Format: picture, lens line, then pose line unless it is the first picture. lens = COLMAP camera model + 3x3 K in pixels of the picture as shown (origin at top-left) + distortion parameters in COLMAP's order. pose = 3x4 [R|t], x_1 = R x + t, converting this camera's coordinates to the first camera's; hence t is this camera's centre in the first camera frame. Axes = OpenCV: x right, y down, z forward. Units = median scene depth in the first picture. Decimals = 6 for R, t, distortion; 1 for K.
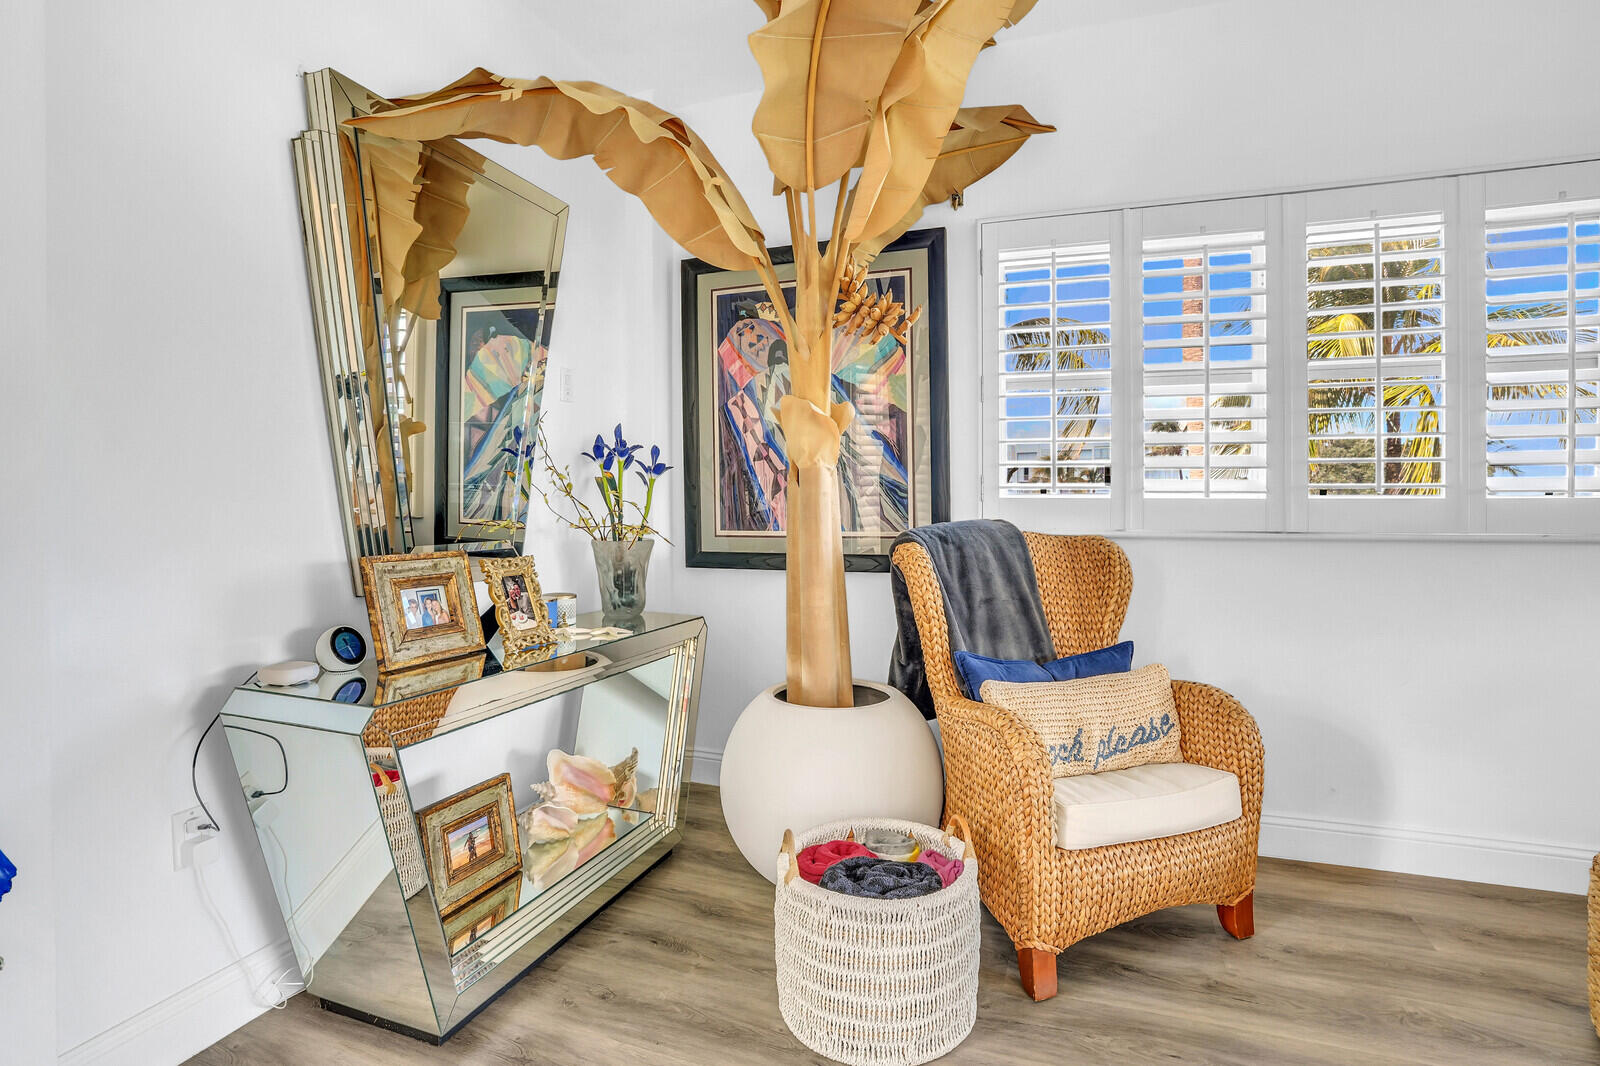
lens RADIAL K [[841.9, 0, 804.5], [0, 841.9, 521.9], [0, 0, 1]] dist [-0.033482, 0.002313]
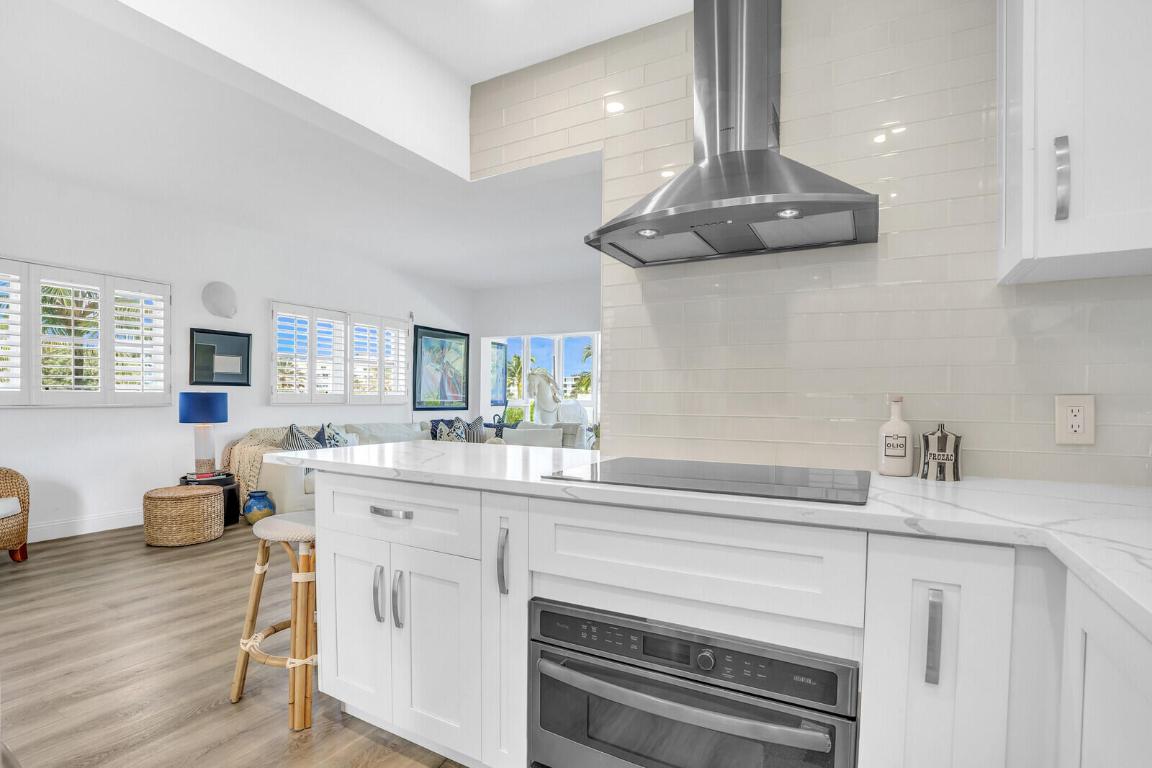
lens RADIAL K [[549.1, 0, 588.7], [0, 549.1, 409.2], [0, 0, 1]] dist [-0.037175, -0.000219]
pose [[0.175786, -0.014871, 0.984316, -0.690087], [0.004647, 0.999887, 0.014276, 0.011122], [-0.984417, 0.002064, 0.175835, -0.932663]]
